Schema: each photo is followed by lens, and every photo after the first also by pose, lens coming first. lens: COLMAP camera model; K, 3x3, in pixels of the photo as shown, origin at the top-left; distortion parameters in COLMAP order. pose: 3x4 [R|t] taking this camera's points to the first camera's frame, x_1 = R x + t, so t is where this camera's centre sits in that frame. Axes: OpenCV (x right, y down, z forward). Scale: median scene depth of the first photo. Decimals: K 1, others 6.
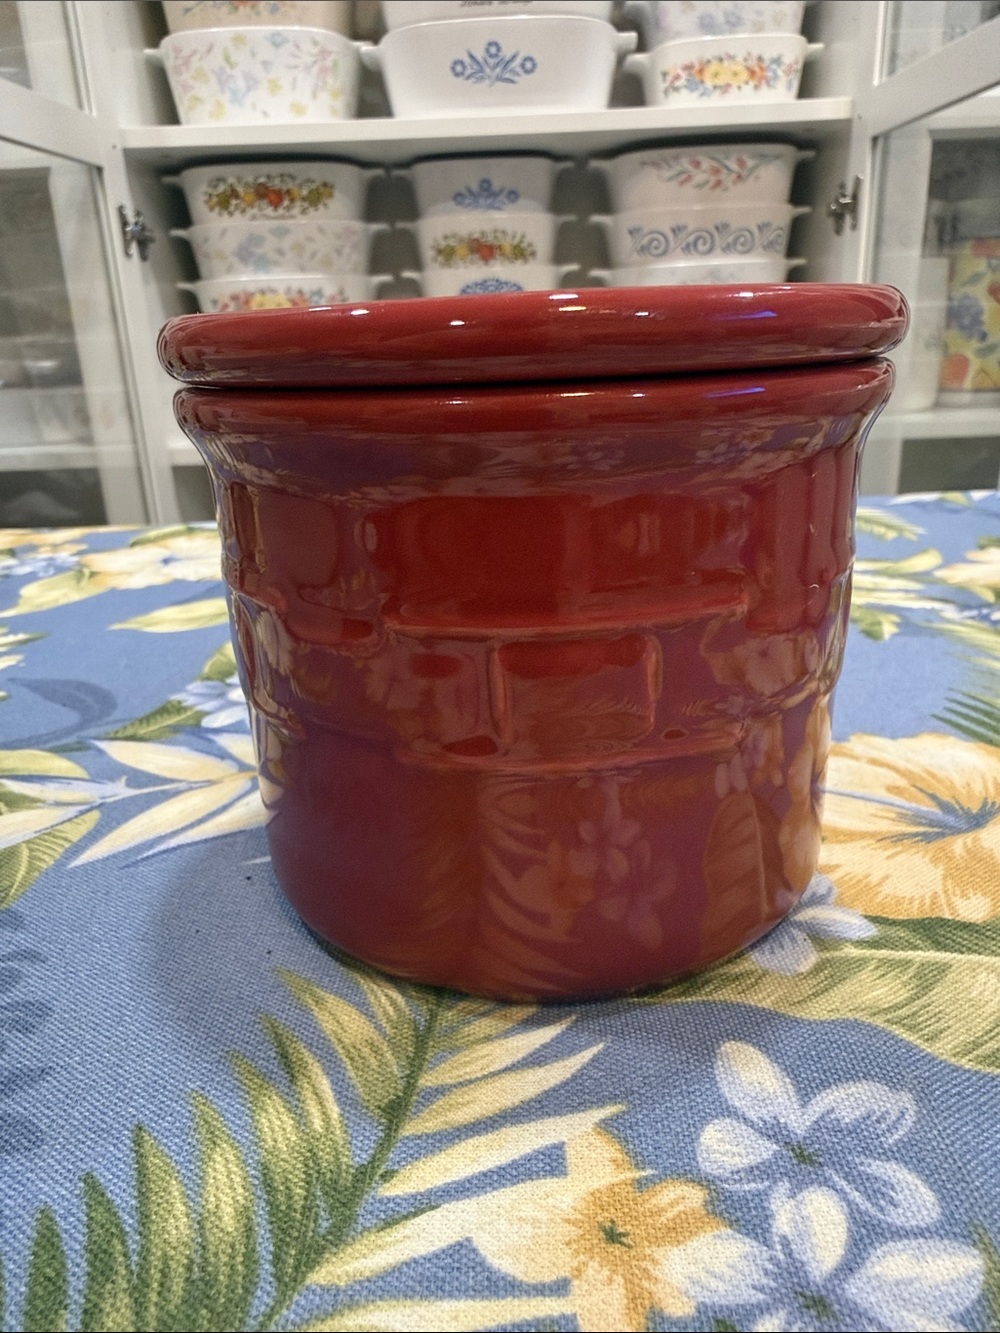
lens RADIAL K [[946.7, 0, 500.7], [0, 946.7, 667.9], [0, 0, 1]] dist [-0.005622, 0.002805]
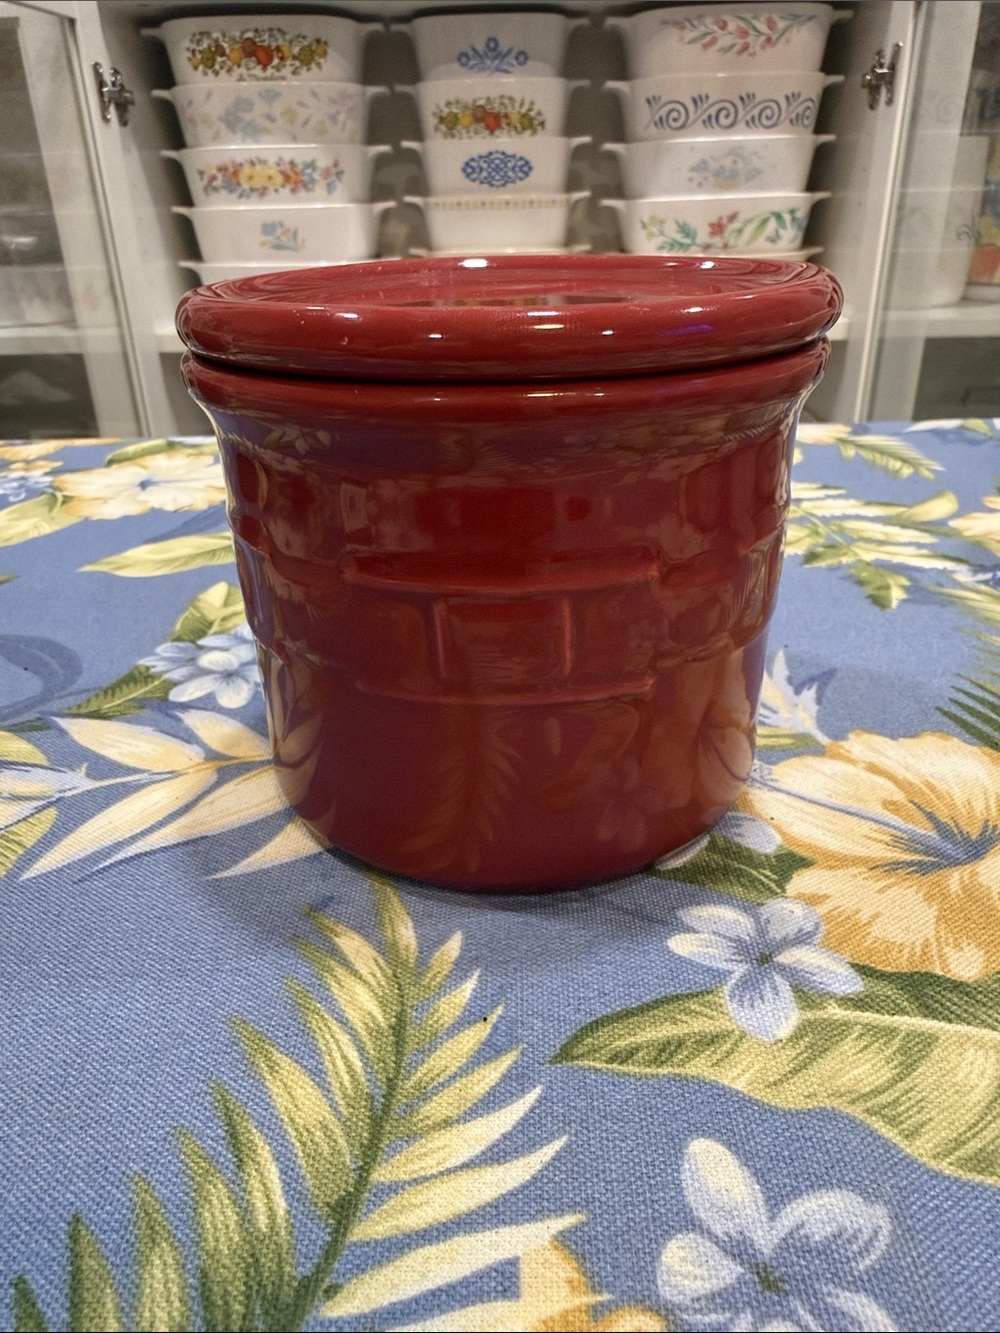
lens RADIAL K [[946.7, 0, 501.0], [0, 946.7, 664.9], [0, 0, 1]] dist [-0.005622, 0.002805]
pose [[0.999821, 0.018910, -0.000371, 0.023139], [-0.018728, 0.992557, 0.120331, -0.123338], [0.002644, -0.120303, 0.992734, 0.076257]]
